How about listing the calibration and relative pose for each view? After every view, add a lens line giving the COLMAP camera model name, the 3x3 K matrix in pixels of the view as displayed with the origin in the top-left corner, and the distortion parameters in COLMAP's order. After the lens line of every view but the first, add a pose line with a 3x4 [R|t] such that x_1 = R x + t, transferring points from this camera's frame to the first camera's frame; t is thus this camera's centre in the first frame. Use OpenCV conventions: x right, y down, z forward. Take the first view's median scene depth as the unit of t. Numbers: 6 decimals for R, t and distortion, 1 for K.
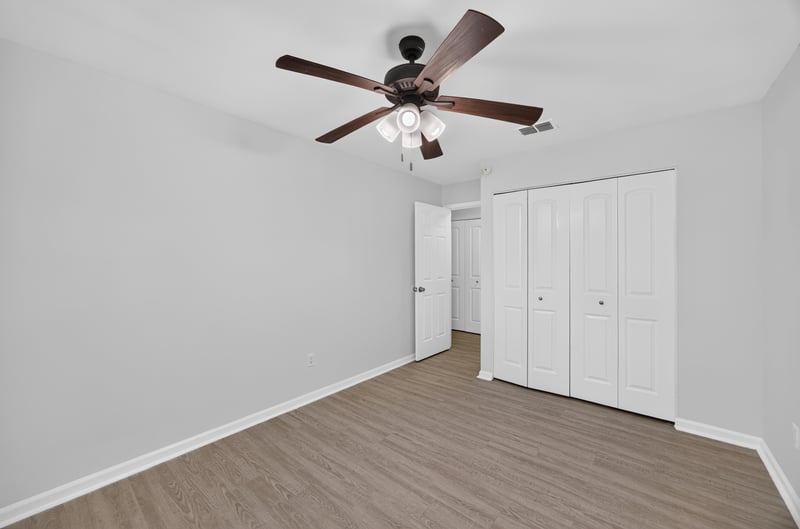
lens RADIAL K [[312.8, 0, 401.5], [0, 312.8, 259.5], [0, 0, 1]] dist [-0.002843, -0.000151]
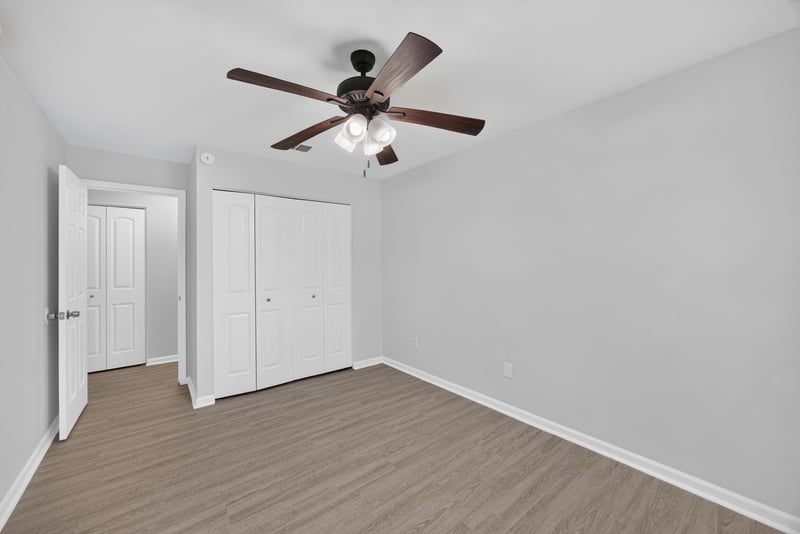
lens RADIAL K [[310.9, 0, 398.3], [0, 310.9, 261.9], [0, 0, 1]] dist [-0.000989, 0.000097]
pose [[0.212116, 0.000284, 0.977245, -0.666551], [0.005692, 0.999983, -0.001526, 0.000280], [-0.977228, 0.005886, 0.212110, 0.477749]]
